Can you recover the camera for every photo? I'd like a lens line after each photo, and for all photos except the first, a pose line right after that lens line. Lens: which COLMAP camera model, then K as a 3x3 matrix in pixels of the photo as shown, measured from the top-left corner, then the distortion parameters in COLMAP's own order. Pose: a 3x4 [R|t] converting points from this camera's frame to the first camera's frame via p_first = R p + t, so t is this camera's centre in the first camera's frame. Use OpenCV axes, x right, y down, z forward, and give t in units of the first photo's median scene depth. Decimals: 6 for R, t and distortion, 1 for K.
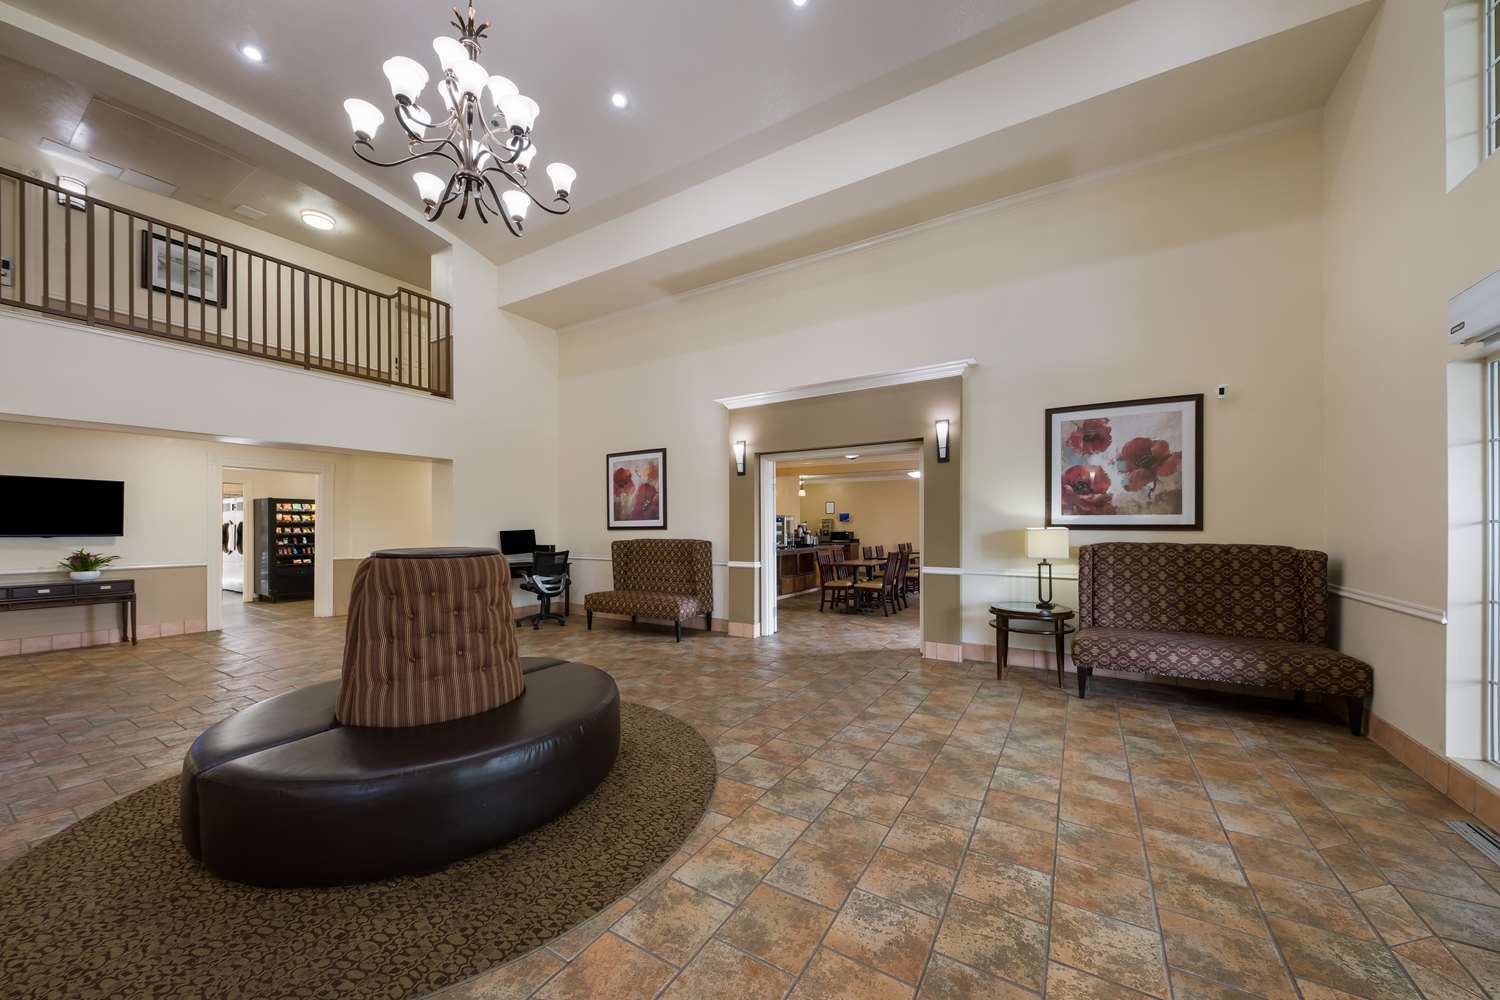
lens RADIAL K [[536.0, 0, 748.1], [0, 536.0, 517.7], [0, 0, 1]] dist [0.007991, -0.000086]
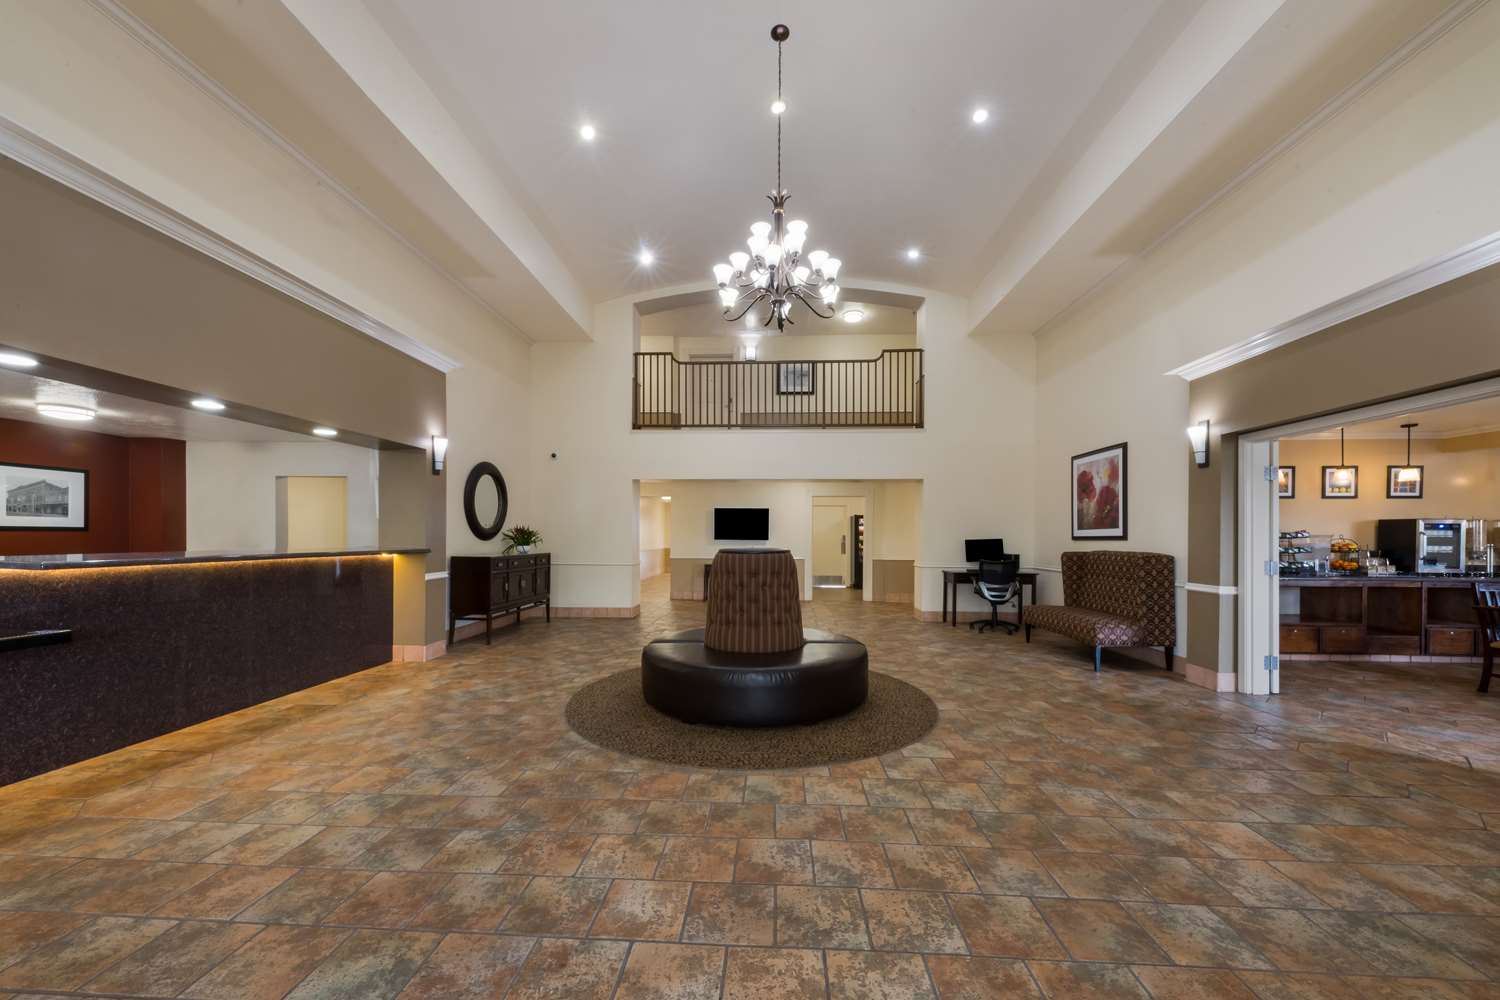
lens RADIAL K [[541.2, 0, 747.0], [0, 541.2, 537.8], [0, 0, 1]] dist [-0.001209, -0.000385]
pose [[0.480075, 0.008630, -0.877185, 0.339899], [0.008431, 0.999860, 0.014451, 0.001110], [0.877187, -0.014334, 0.479935, 0.092177]]
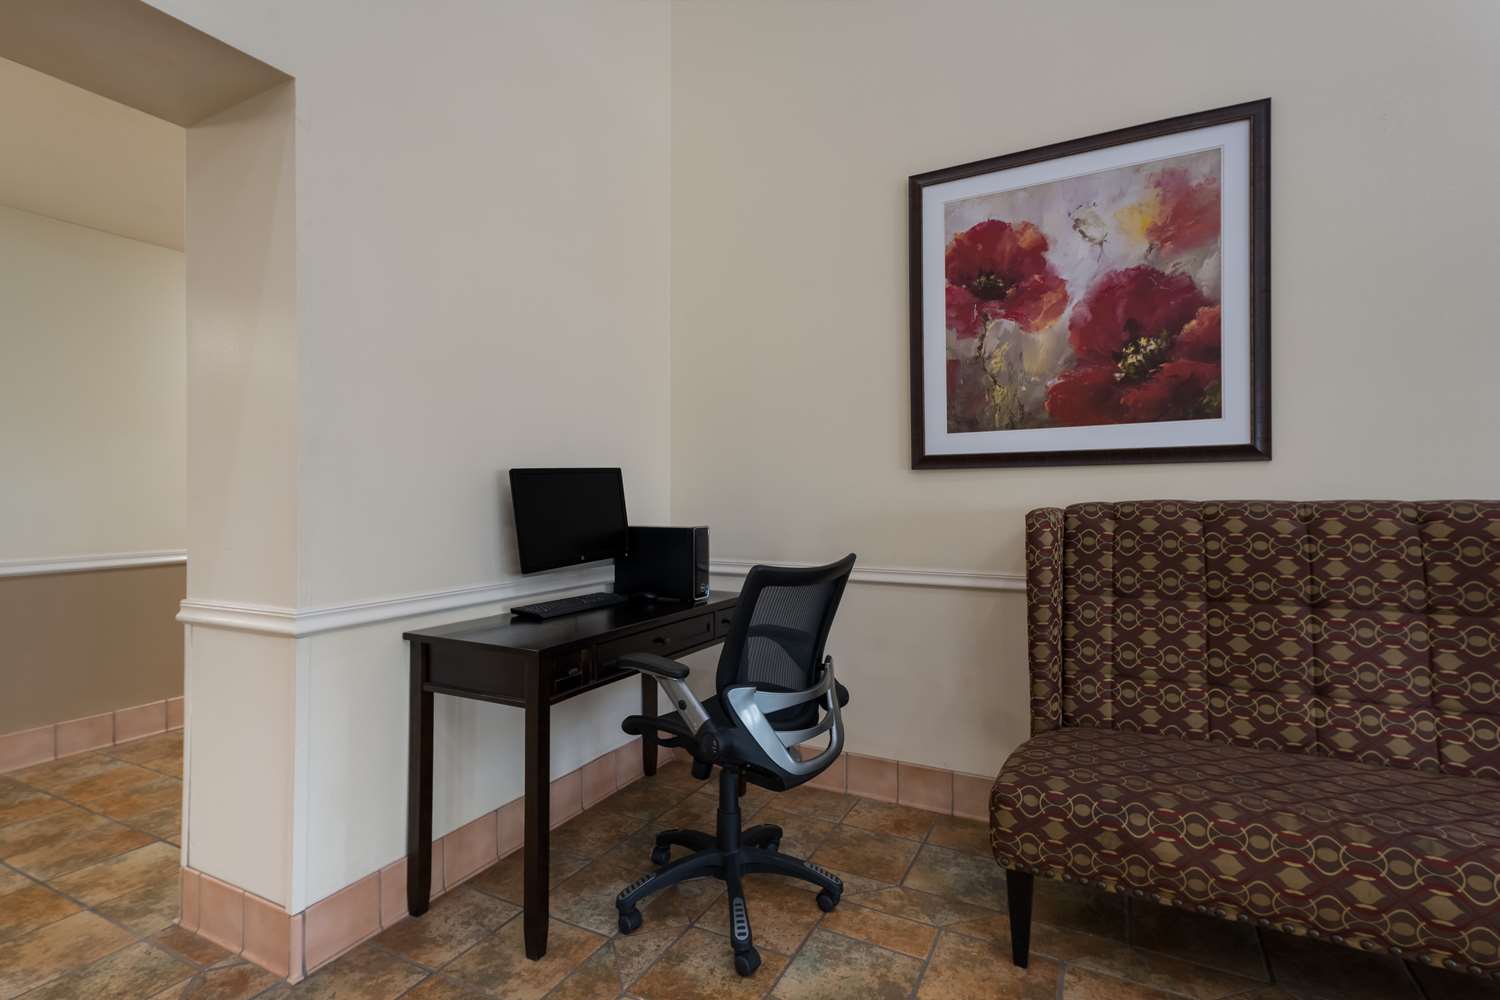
lens RADIAL K [[725.8, 0, 750.0], [0, 725.8, 500.0], [0, 0, 1]] dist [0.000265, 0.000008]
pose [[0.997133, 0.001051, 0.075661, -0.447557], [-0.002456, 0.999826, 0.018478, 0.038047], [-0.075628, -0.018611, 0.996962, 0.800758]]
